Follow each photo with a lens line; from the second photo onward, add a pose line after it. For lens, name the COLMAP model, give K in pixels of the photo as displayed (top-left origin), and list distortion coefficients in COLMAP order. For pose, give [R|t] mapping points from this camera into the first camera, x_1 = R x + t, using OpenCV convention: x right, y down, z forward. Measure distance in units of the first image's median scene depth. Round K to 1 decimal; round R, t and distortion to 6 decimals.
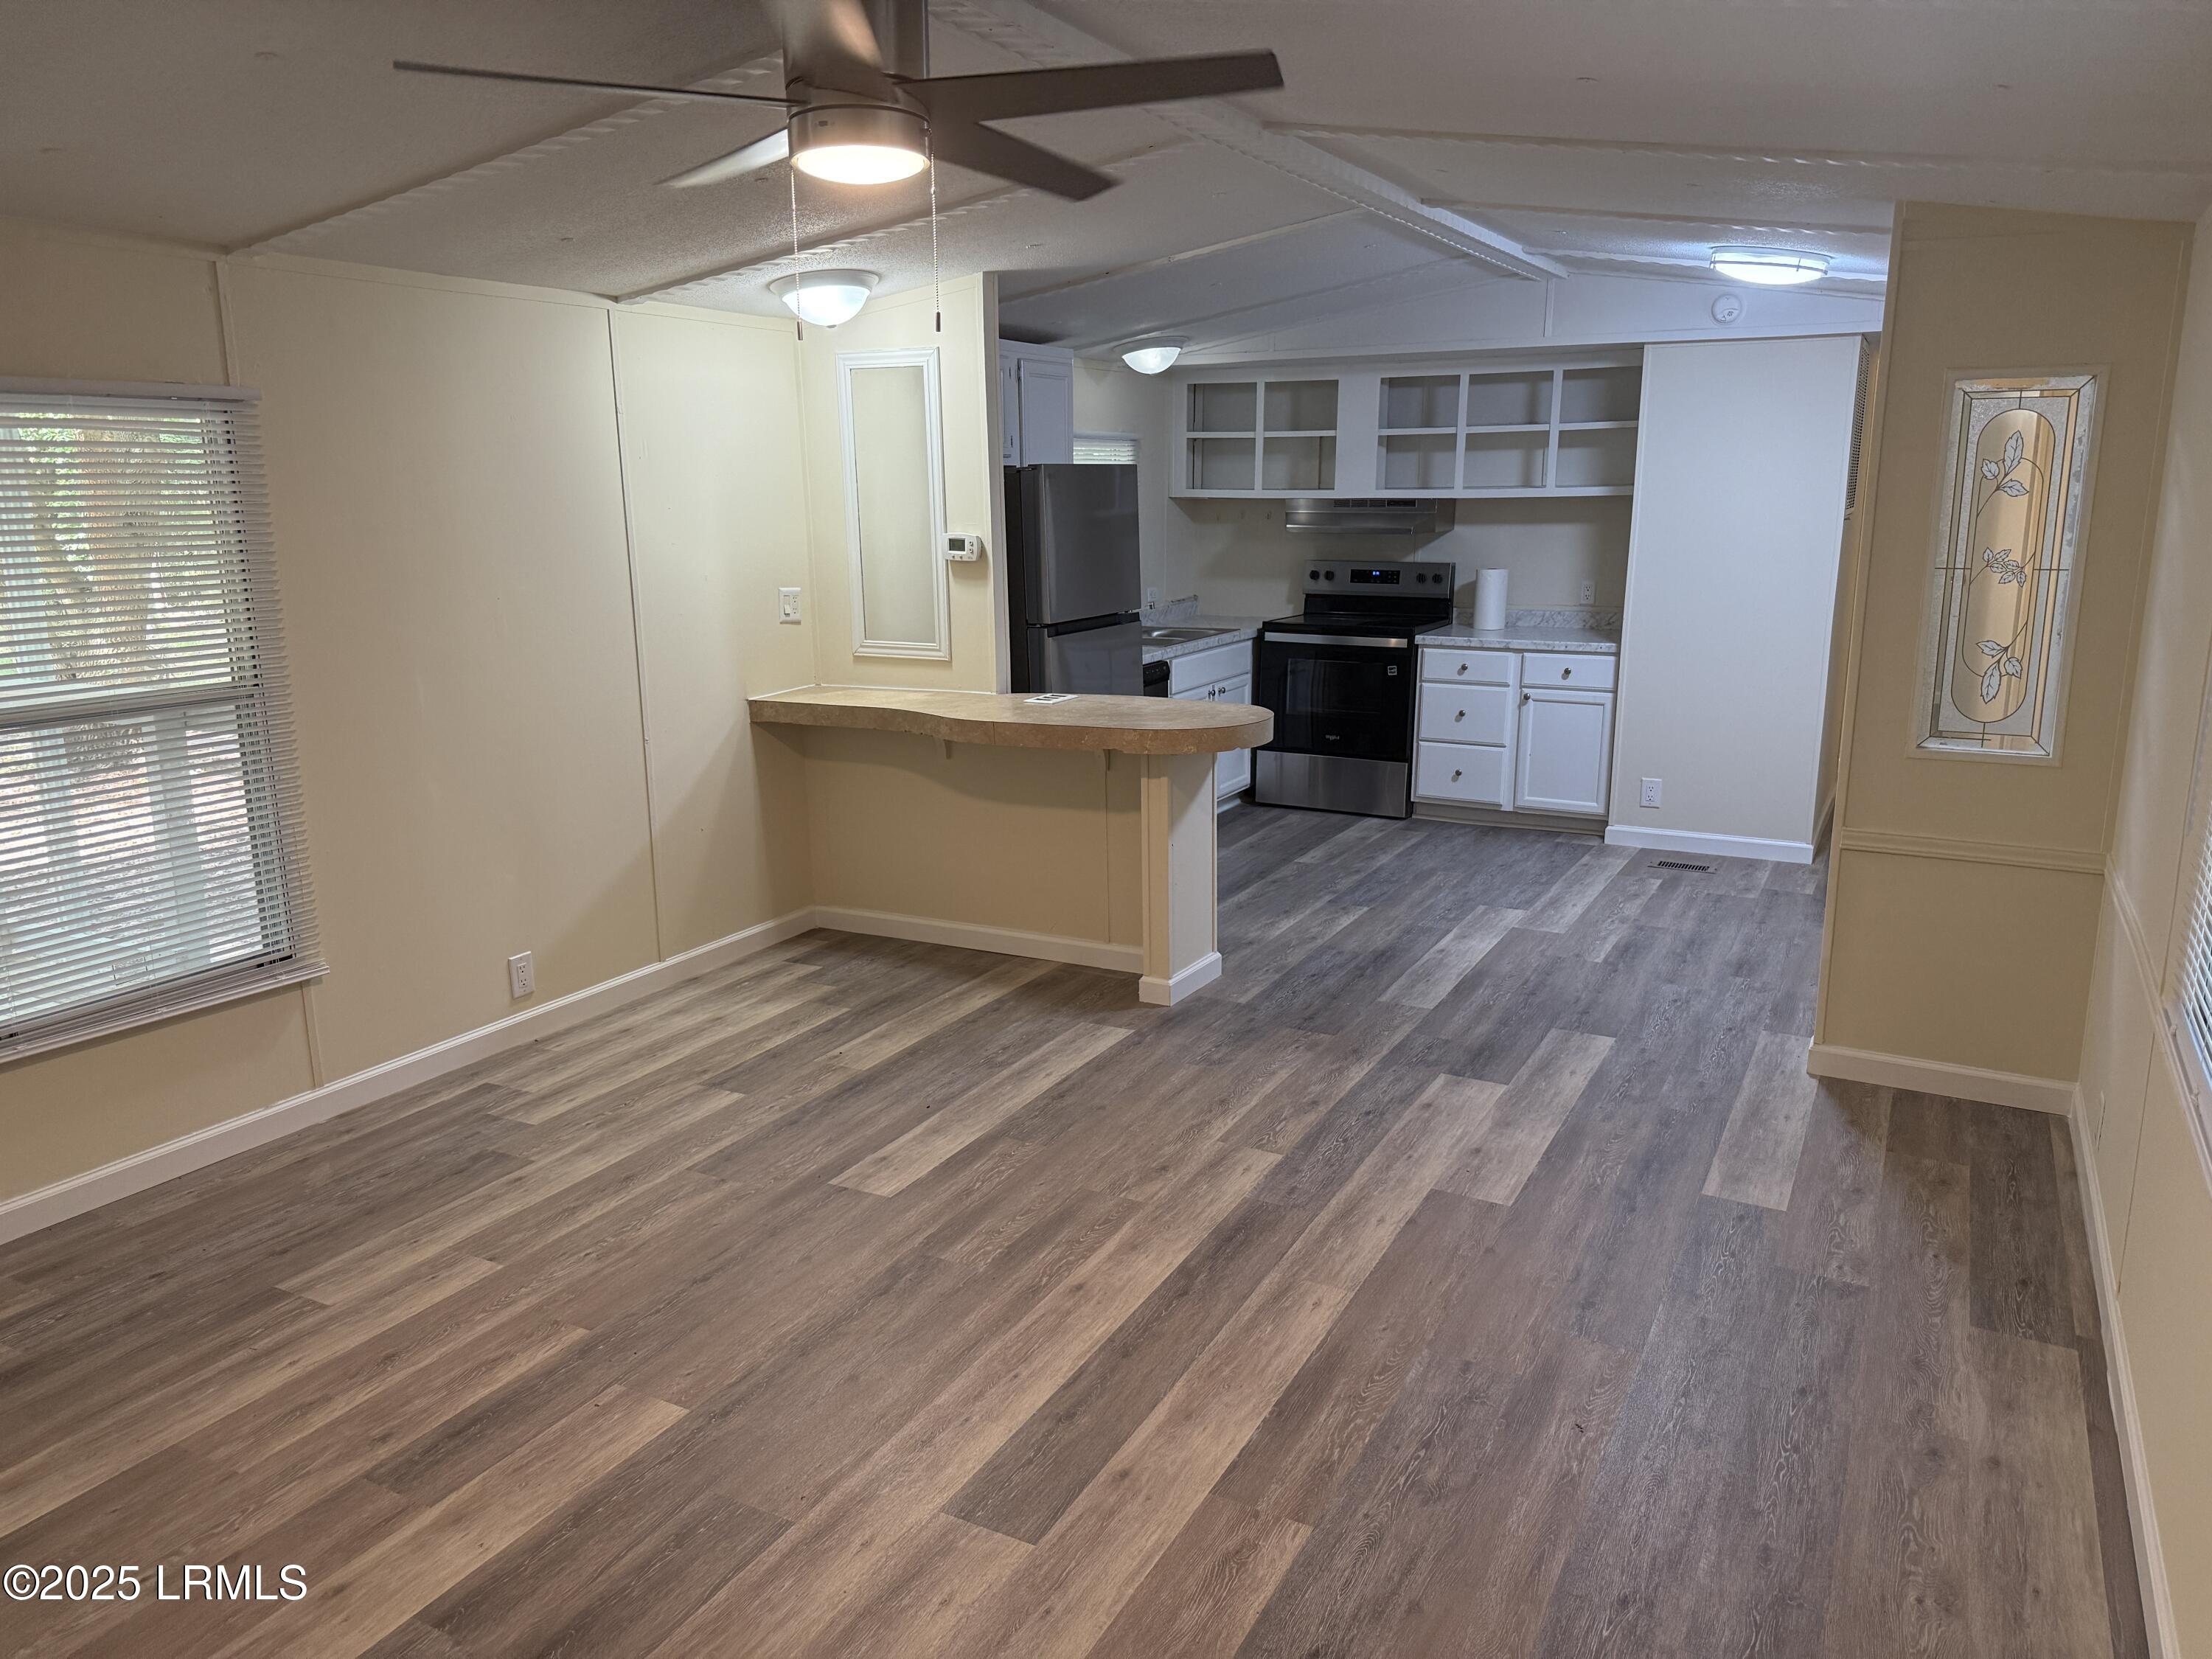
lens RADIAL K [[1555.3, 0, 1108.2], [0, 1555.3, 820.9], [0, 0, 1]] dist [0.176568, -0.290103]
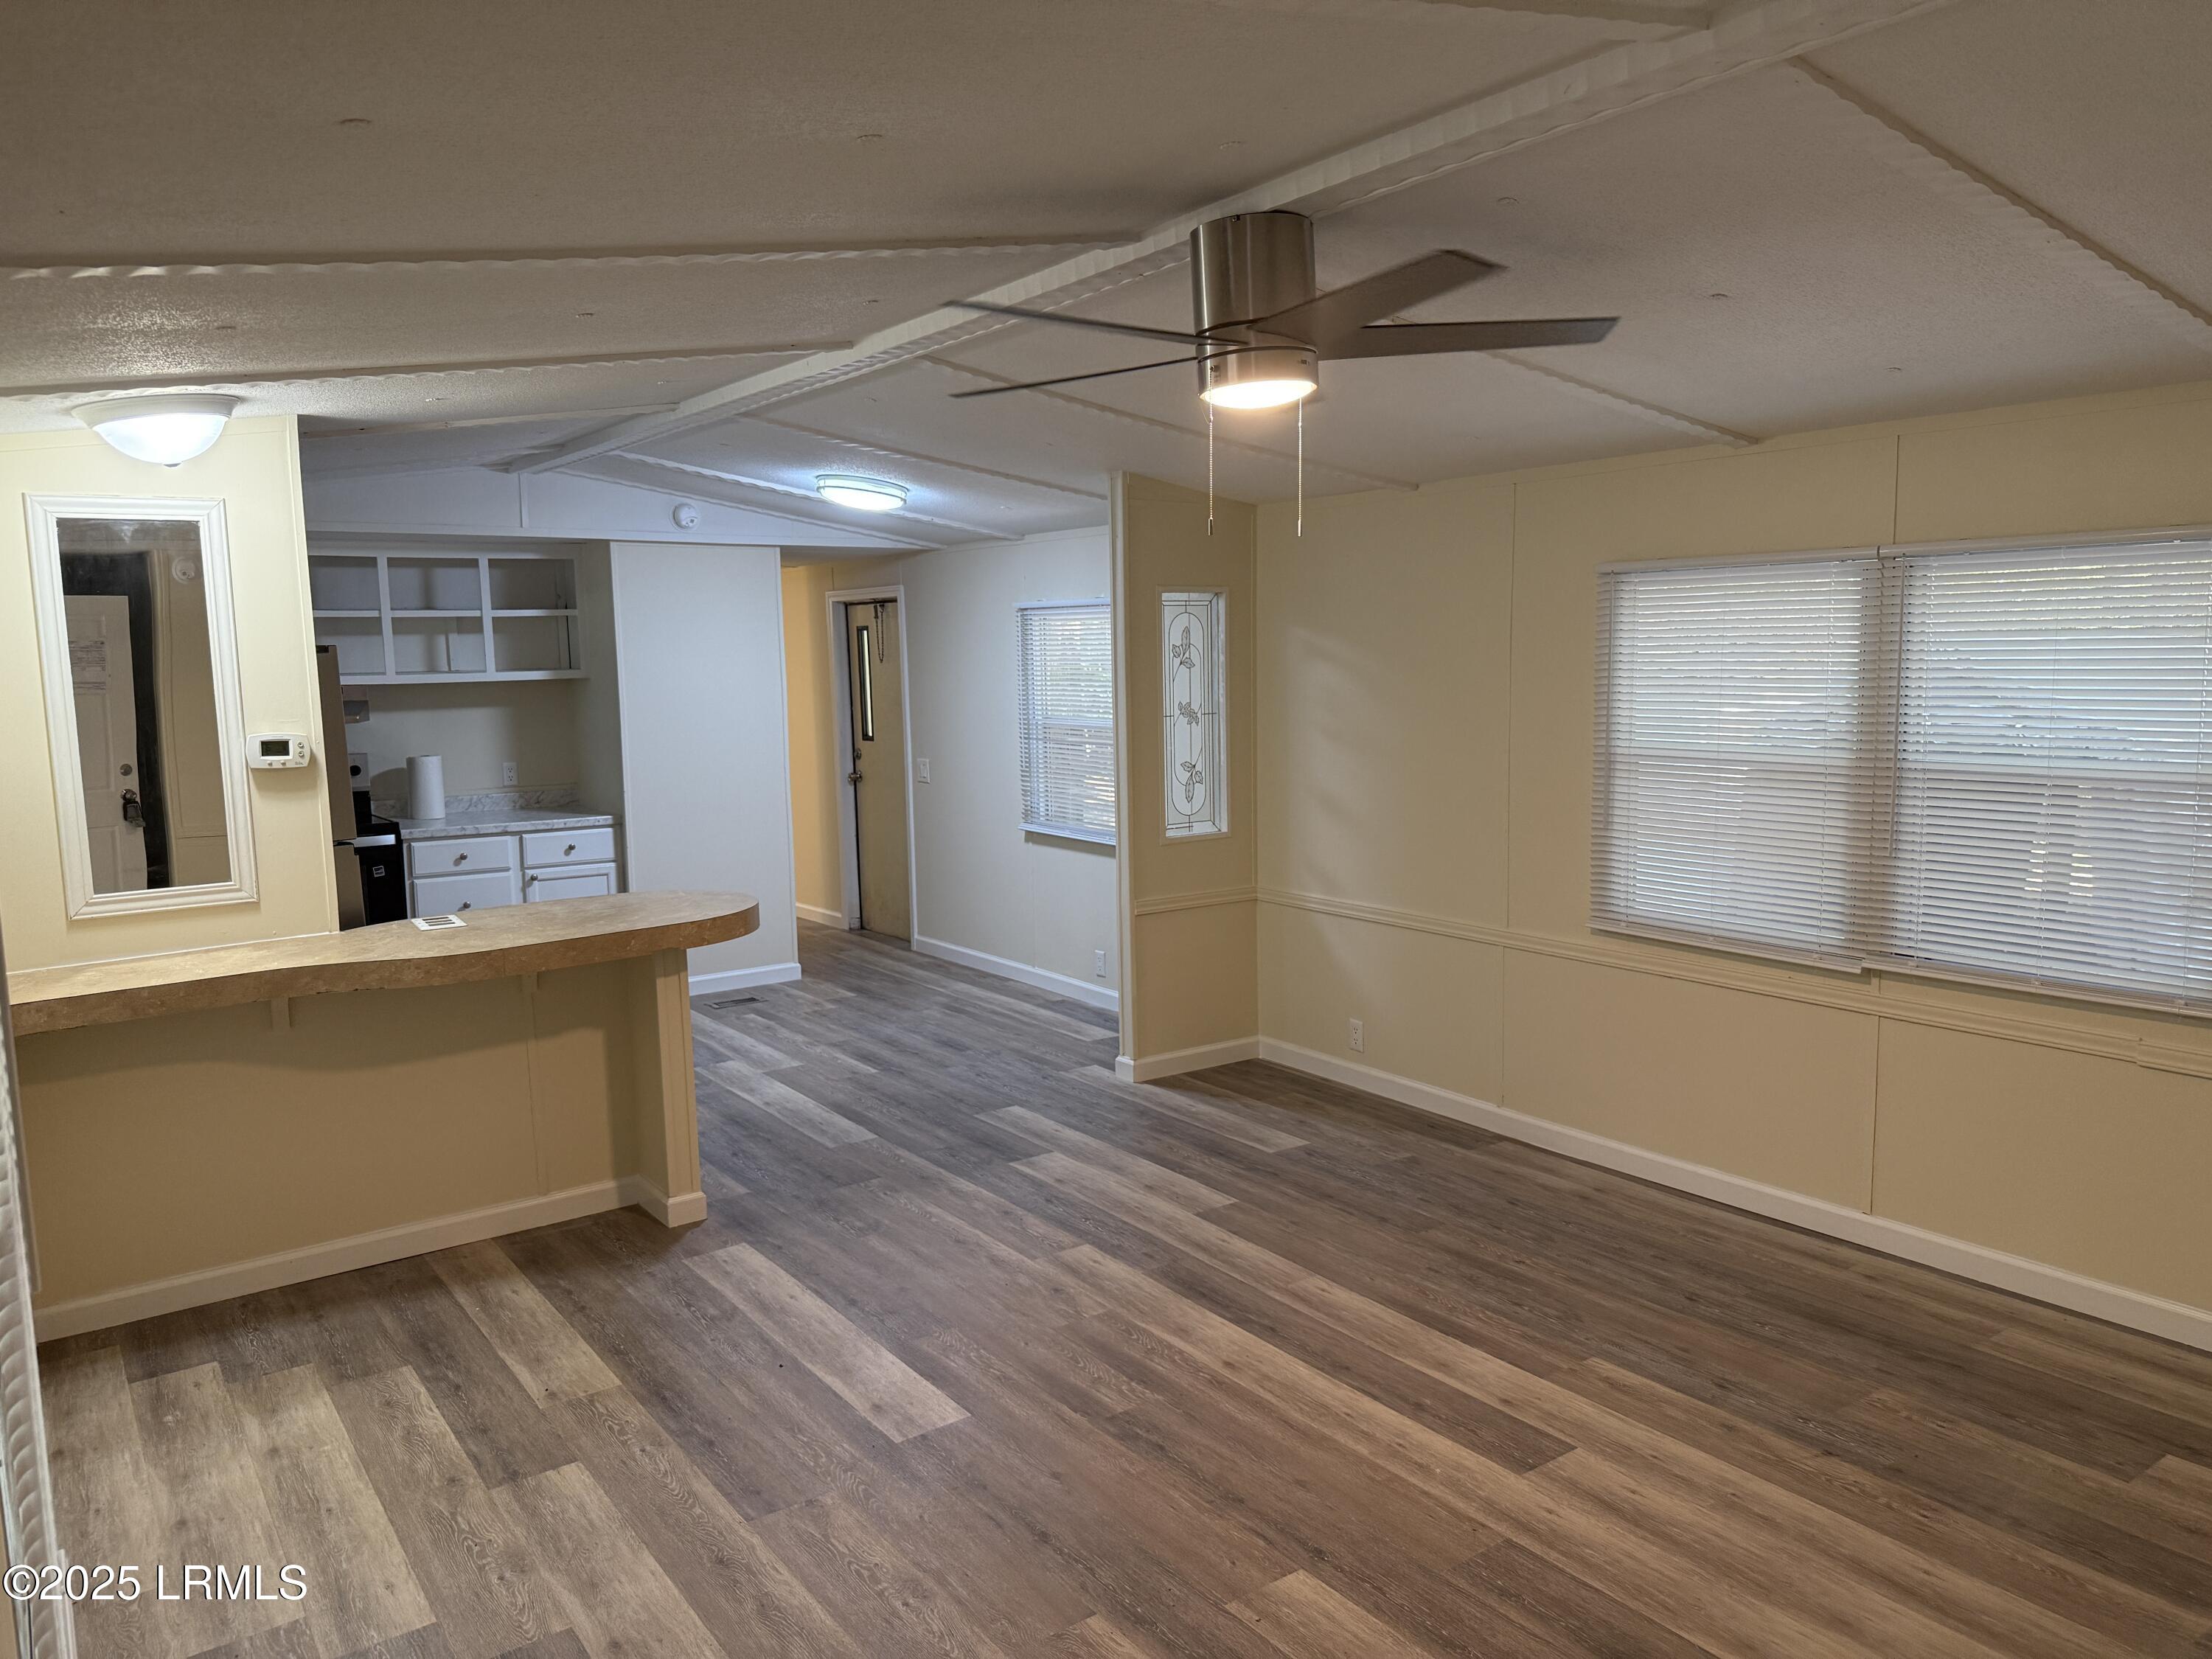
lens RADIAL K [[1555.3, 0, 1108.2], [0, 1555.3, 820.9], [0, 0, 1]] dist [0.176568, -0.290103]
pose [[0.435184, -0.099621, 0.894813, -0.655518], [0.202182, 0.979290, 0.010697, -0.072024], [-0.877347, 0.176260, 0.446313, 0.321032]]
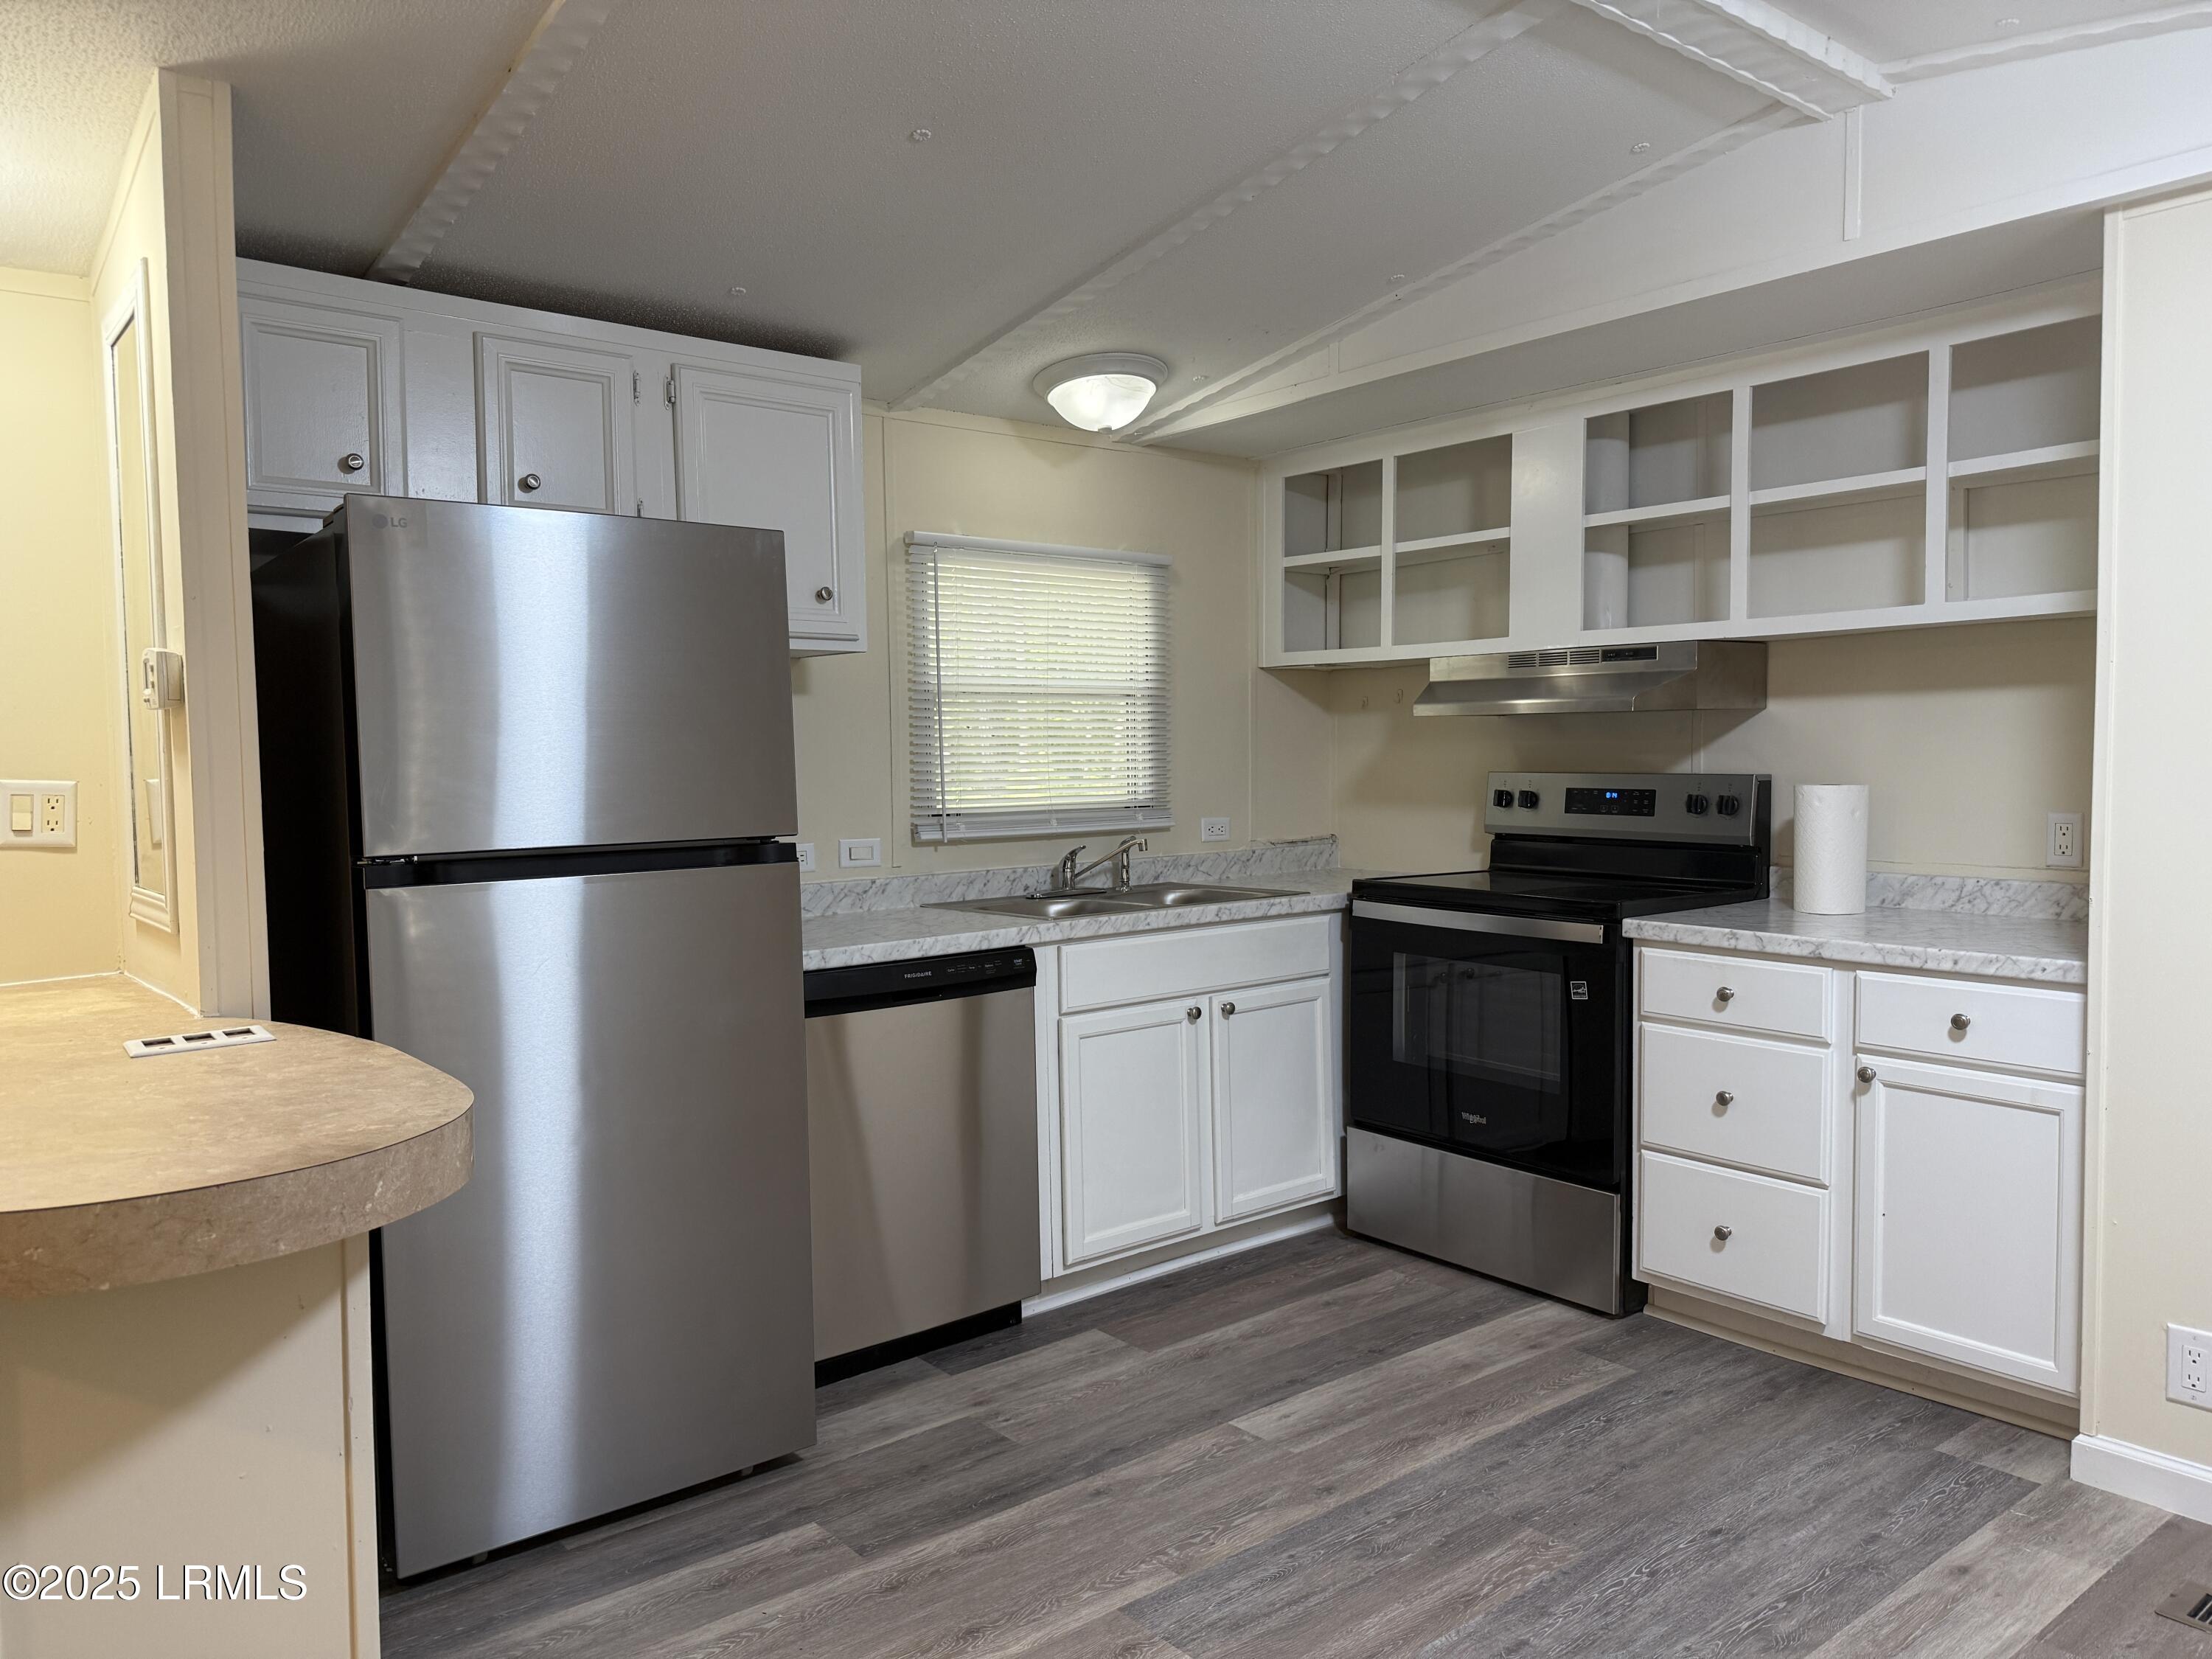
lens RADIAL K [[1555.3, 0, 1108.2], [0, 1555.3, 820.9], [0, 0, 1]] dist [0.176568, -0.290103]
pose [[0.922086, 0.010873, -0.386833, 0.341504], [-0.075424, 0.985485, -0.152087, -0.092318], [0.379565, 0.169414, 0.909522, 0.737406]]
